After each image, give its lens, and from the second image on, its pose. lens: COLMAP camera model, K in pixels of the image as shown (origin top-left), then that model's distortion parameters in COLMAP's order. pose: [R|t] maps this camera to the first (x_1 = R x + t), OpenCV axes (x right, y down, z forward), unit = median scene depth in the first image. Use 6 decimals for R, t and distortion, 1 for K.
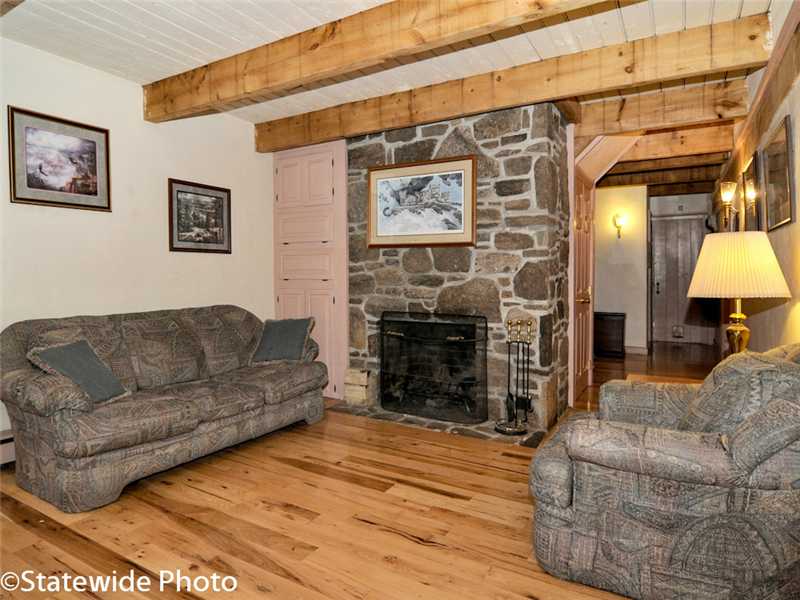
lens RADIAL K [[521.9, 0, 337.8], [0, 521.9, 322.2], [0, 0, 1]] dist [-0.002473, -0.008908]
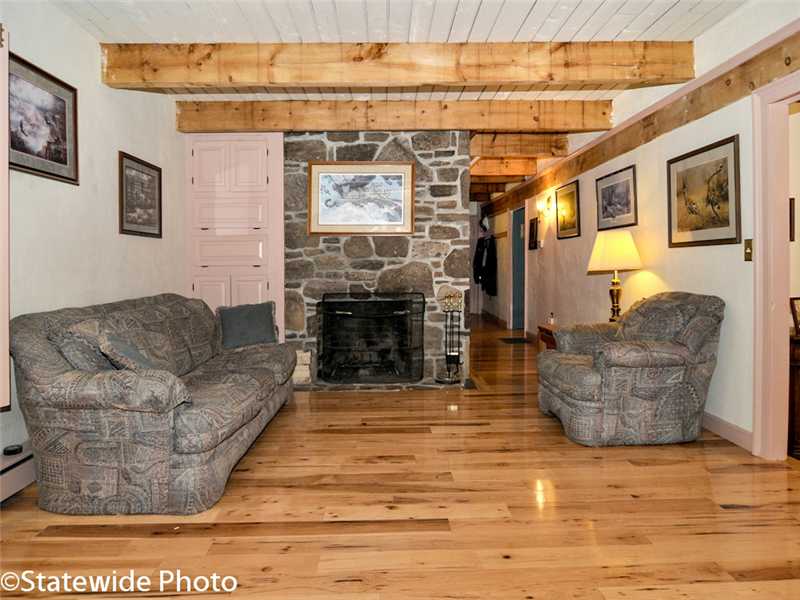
lens RADIAL K [[521.9, 0, 404.3], [0, 521.9, 303.2], [0, 0, 1]] dist [-0.002473, -0.008908]
pose [[0.817529, -0.050466, 0.573672, -0.459279], [0.062594, 0.998038, -0.001404, 0.012503], [-0.572476, 0.037056, 0.819084, 0.012450]]
